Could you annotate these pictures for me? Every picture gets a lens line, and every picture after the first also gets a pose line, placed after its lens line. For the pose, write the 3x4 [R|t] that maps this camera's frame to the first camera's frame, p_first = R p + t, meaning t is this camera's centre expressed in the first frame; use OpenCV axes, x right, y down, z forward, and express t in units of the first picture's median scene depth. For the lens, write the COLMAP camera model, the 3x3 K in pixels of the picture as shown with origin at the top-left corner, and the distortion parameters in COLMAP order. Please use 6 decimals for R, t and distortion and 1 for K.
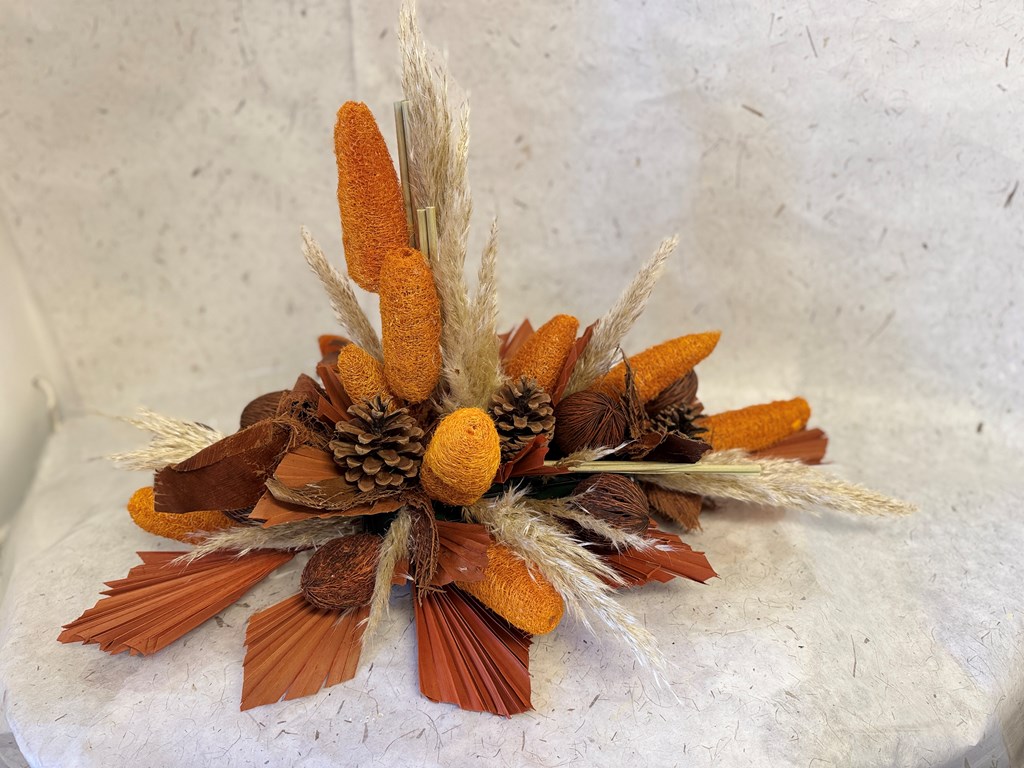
lens RADIAL K [[747.0, 0, 509.1], [0, 747.0, 380.7], [0, 0, 1]] dist [-0.028781, -0.002636]
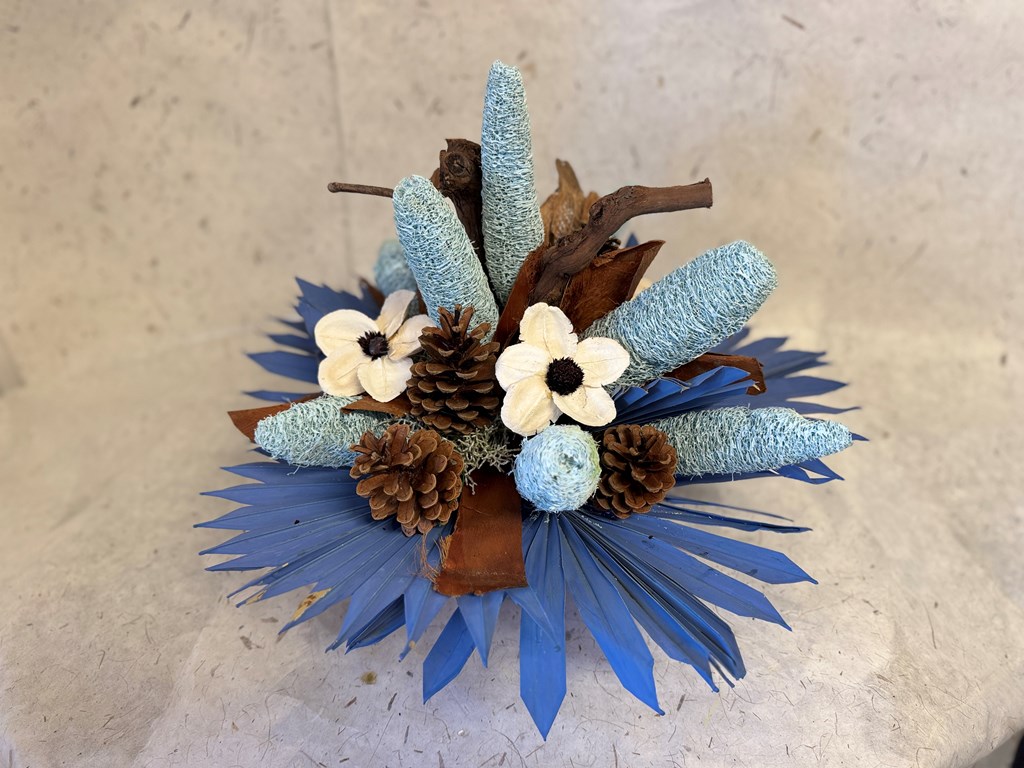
lens RADIAL K [[747.0, 0, 508.6], [0, 747.0, 387.7], [0, 0, 1]] dist [-0.028781, -0.002636]
pose [[0.994608, -0.054838, 0.088023, -0.105536], [0.042666, 0.989976, 0.134640, -0.061974], [-0.094524, -0.130158, 0.986977, 0.100805]]
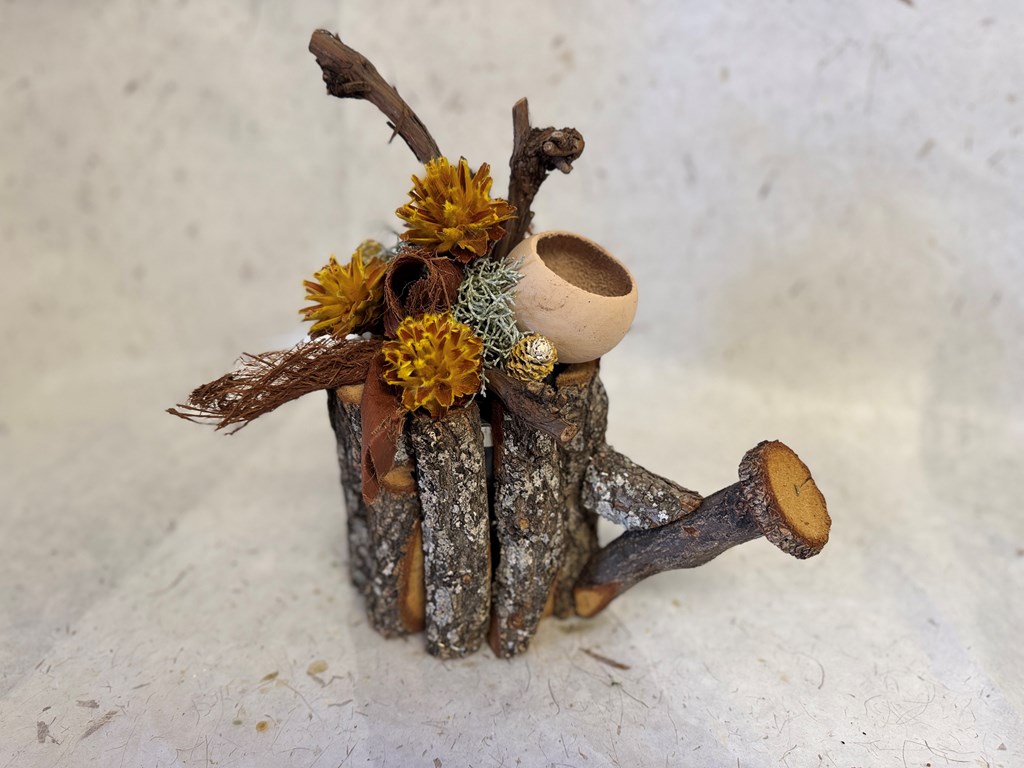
lens RADIAL K [[747.0, 0, 510.8], [0, 747.0, 387.9], [0, 0, 1]] dist [-0.028781, -0.002636]
pose [[0.998662, 0.044551, -0.026270, 0.001866], [-0.044832, 0.998942, -0.010203, 0.020659], [0.025788, 0.011367, 0.999603, 0.297663]]
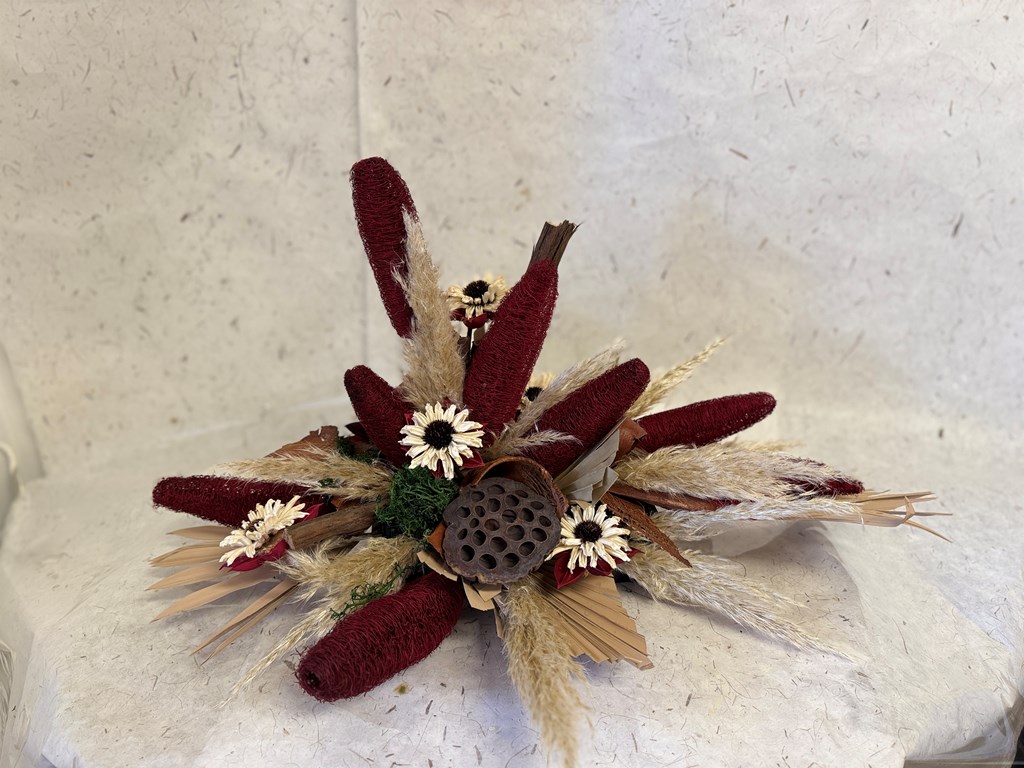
lens RADIAL K [[747.0, 0, 506.0], [0, 747.0, 384.4], [0, 0, 1]] dist [-0.028781, -0.002636]
pose [[0.988735, -0.042796, 0.143431, -0.177151], [0.052293, 0.996635, -0.063115, 0.027153], [-0.140247, 0.069904, 0.987646, -0.015941]]
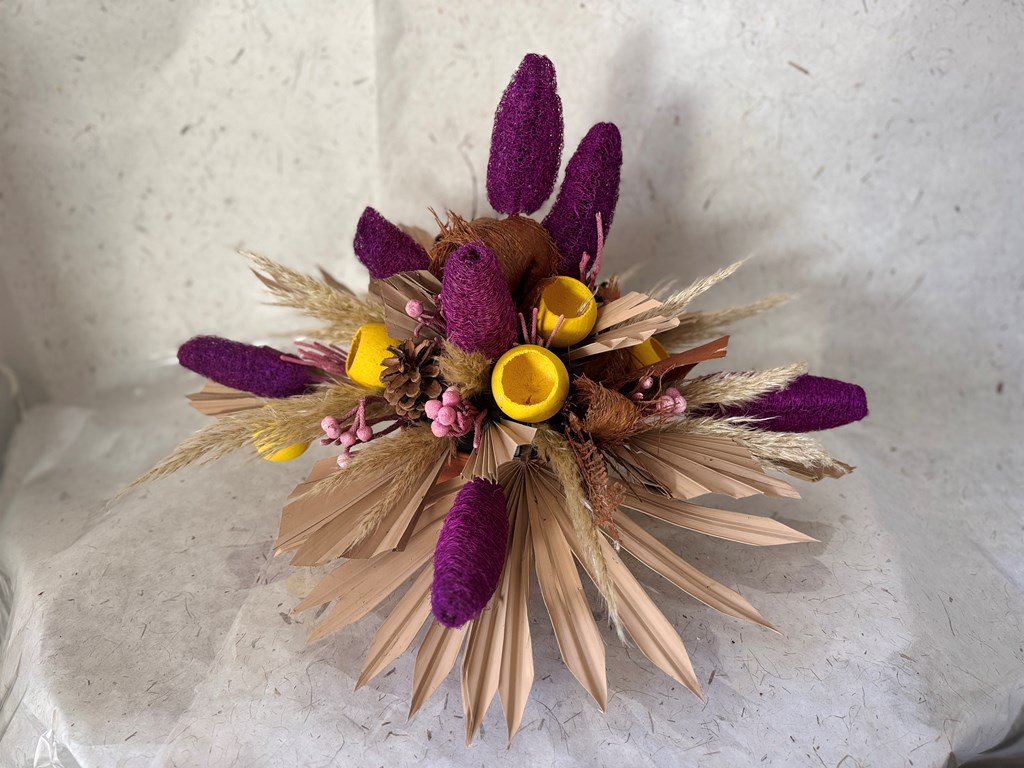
lens RADIAL K [[747.0, 0, 500.9], [0, 747.0, 390.5], [0, 0, 1]] dist [-0.028781, -0.002636]
pose [[0.994619, -0.025141, 0.100500, -0.160056], [0.021355, 0.999028, 0.038570, 0.012568], [-0.101372, -0.036217, 0.994189, 0.058481]]
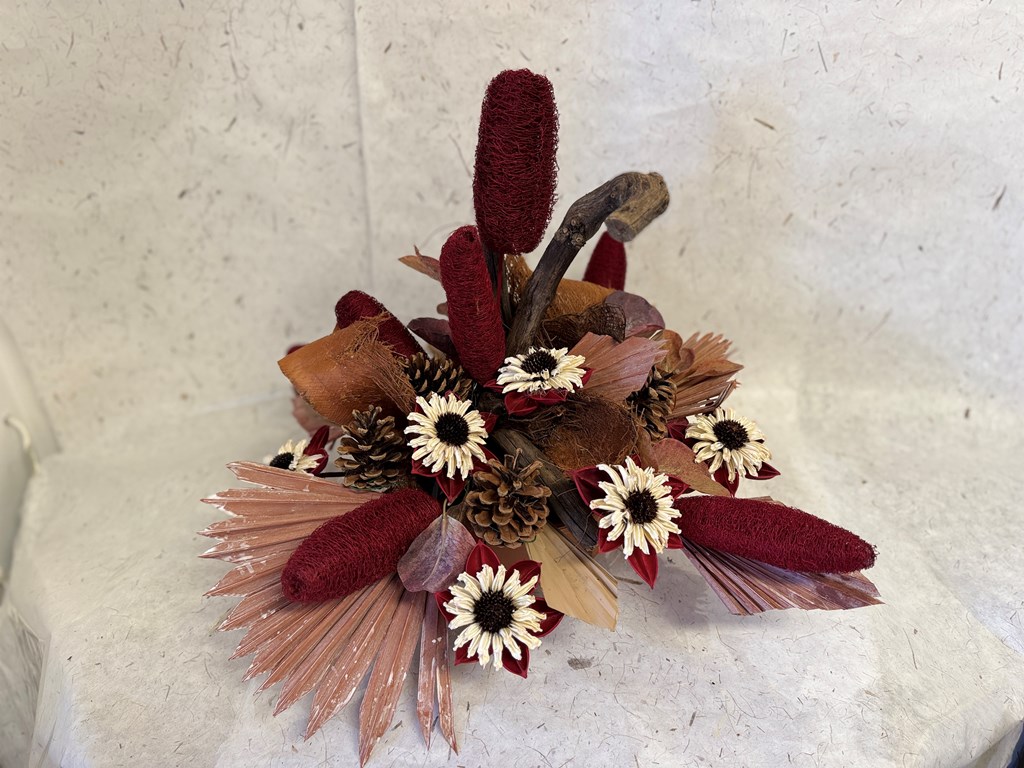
lens RADIAL K [[747.0, 0, 503.9], [0, 747.0, 387.9], [0, 0, 1]] dist [-0.028781, -0.002636]
pose [[0.992437, -0.059772, 0.107222, -0.153291], [0.055227, 0.997465, 0.044872, -0.062583], [-0.109632, -0.038611, 0.993222, 0.007089]]
